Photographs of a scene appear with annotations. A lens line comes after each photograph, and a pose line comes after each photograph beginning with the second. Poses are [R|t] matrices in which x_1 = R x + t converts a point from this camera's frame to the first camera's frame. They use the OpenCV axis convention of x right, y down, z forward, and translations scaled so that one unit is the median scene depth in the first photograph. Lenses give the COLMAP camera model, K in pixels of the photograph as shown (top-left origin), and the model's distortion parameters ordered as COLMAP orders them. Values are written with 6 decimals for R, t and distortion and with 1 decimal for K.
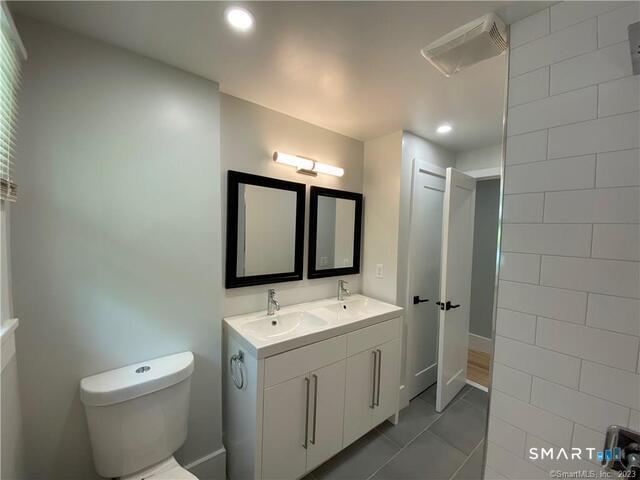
lens RADIAL K [[262.0, 0, 320.0], [0, 262.0, 240.0], [0, 0, 1]] dist [-0.001459, -0.000349]
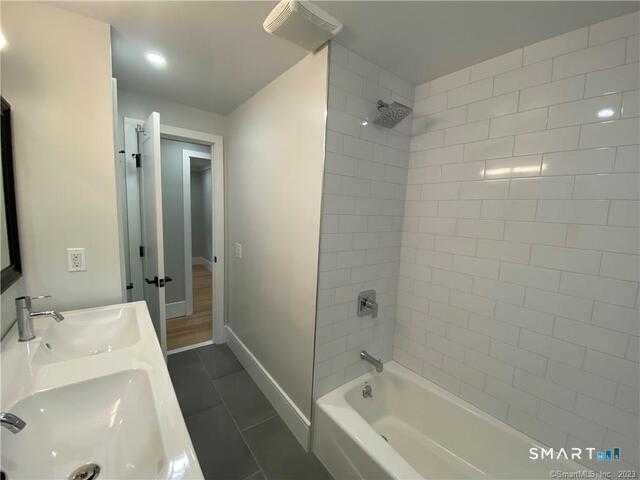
lens RADIAL K [[262.0, 0, 320.0], [0, 262.0, 240.0], [0, 0, 1]] dist [-0.001459, -0.000349]
pose [[0.027123, -0.149792, 0.988345, -0.340349], [-0.008377, 0.988640, 0.150066, -0.016827], [-0.999597, -0.012349, 0.025561, 0.474825]]
